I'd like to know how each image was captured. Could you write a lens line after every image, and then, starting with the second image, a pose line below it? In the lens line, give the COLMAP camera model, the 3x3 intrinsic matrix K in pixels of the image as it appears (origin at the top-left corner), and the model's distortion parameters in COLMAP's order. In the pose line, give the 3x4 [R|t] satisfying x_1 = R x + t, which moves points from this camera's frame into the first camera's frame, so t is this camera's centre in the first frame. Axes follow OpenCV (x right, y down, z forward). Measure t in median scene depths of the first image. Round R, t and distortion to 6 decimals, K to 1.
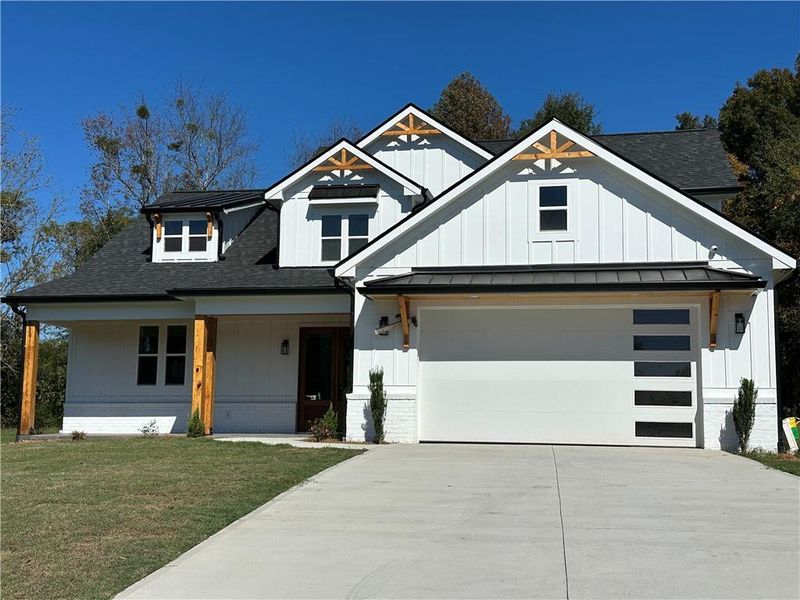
lens RADIAL K [[946.1, 0, 414.3], [0, 946.1, 304.5], [0, 0, 1]] dist [0.142767, -0.216185]
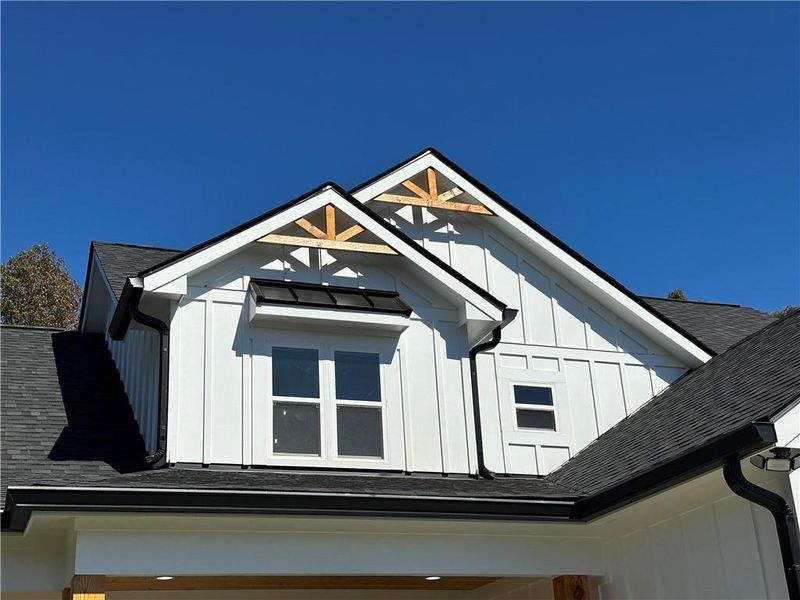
lens RADIAL K [[1155.1, 0, 400.0], [0, 1155.1, 300.0], [0, 0, 1]] dist [0.150039, -0.008521]
pose [[0.866117, 0.137202, 0.480641, -0.300094], [-0.005162, 0.963993, -0.265876, 0.022775], [-0.499814, 0.227799, 0.835640, 0.542185]]
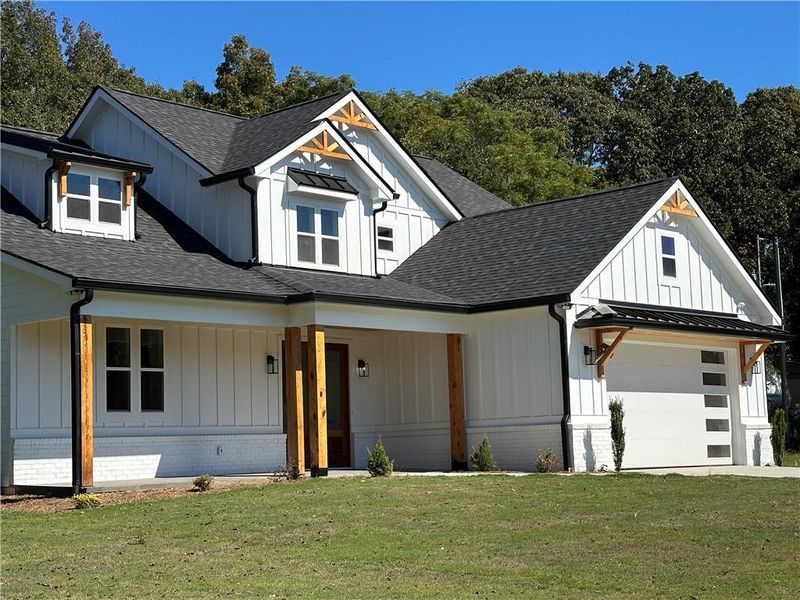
lens RADIAL K [[1321.8, 0, 376.9], [0, 1321.8, 296.9], [0, 0, 1]] dist [0.133467, 0.025689]
pose [[0.557731, 0.072079, 0.826886, -1.005636], [-0.074493, 0.996549, -0.036623, 0.021985], [-0.826672, -0.041172, 0.561175, 0.300567]]
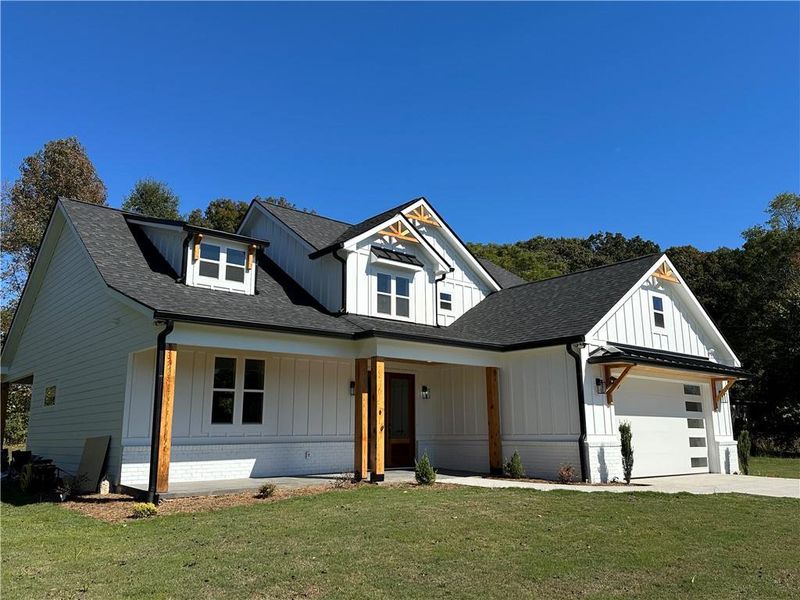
lens RADIAL K [[636.2, 0, 400.0], [0, 636.2, 300.0], [0, 0, 1]] dist [0.168317, -0.329201]
pose [[0.643119, 0.147606, 0.751406, -0.653693], [-0.089719, 0.989013, -0.117492, 0.025947], [-0.760493, 0.008146, 0.649296, 0.487782]]
